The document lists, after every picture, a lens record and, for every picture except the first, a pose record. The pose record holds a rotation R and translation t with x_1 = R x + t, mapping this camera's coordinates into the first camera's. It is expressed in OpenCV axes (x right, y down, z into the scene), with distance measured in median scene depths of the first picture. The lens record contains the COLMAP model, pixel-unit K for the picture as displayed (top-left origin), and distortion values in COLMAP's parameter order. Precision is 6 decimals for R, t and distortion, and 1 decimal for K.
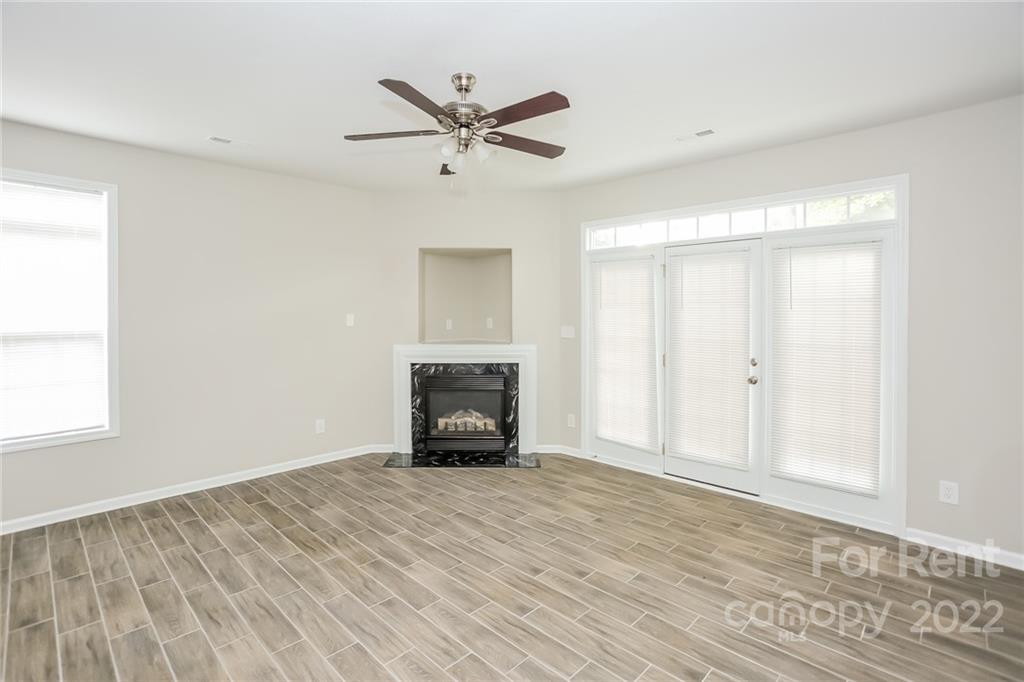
lens RADIAL K [[492.7, 0, 497.4], [0, 492.7, 312.1], [0, 0, 1]] dist [-0.031626, 0.003570]
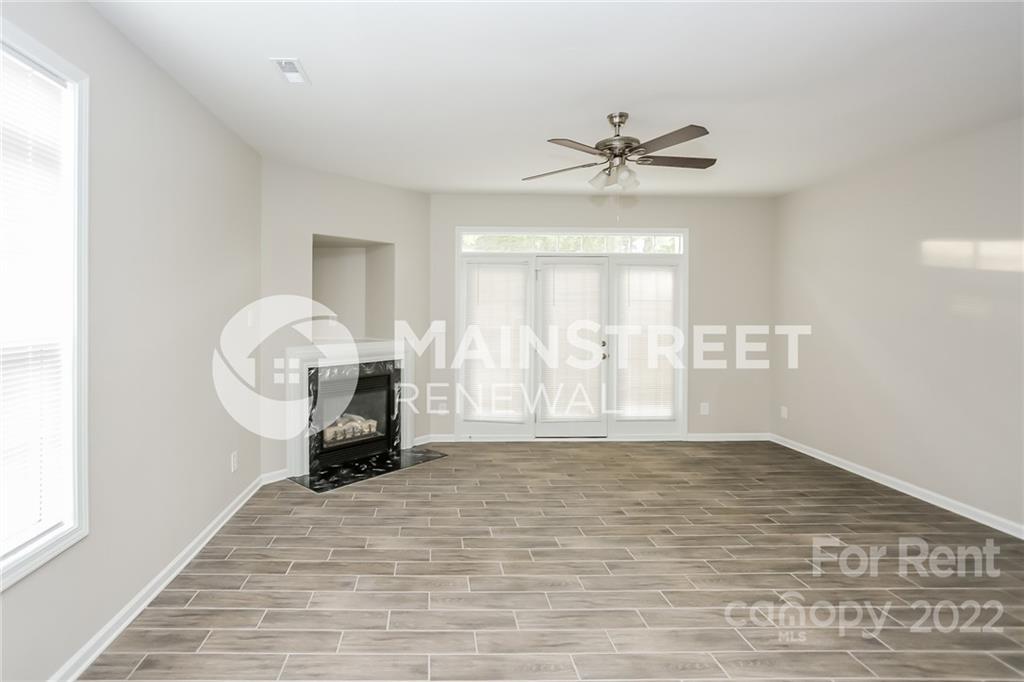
lens RADIAL K [[492.7, 0, 479.9], [0, 492.7, 308.8], [0, 0, 1]] dist [-0.031626, 0.003570]
pose [[0.695752, 0.000645, 0.718282, -0.768862], [-0.003348, 0.999992, 0.002345, -0.001571], [-0.718275, -0.004036, 0.695748, 0.267317]]
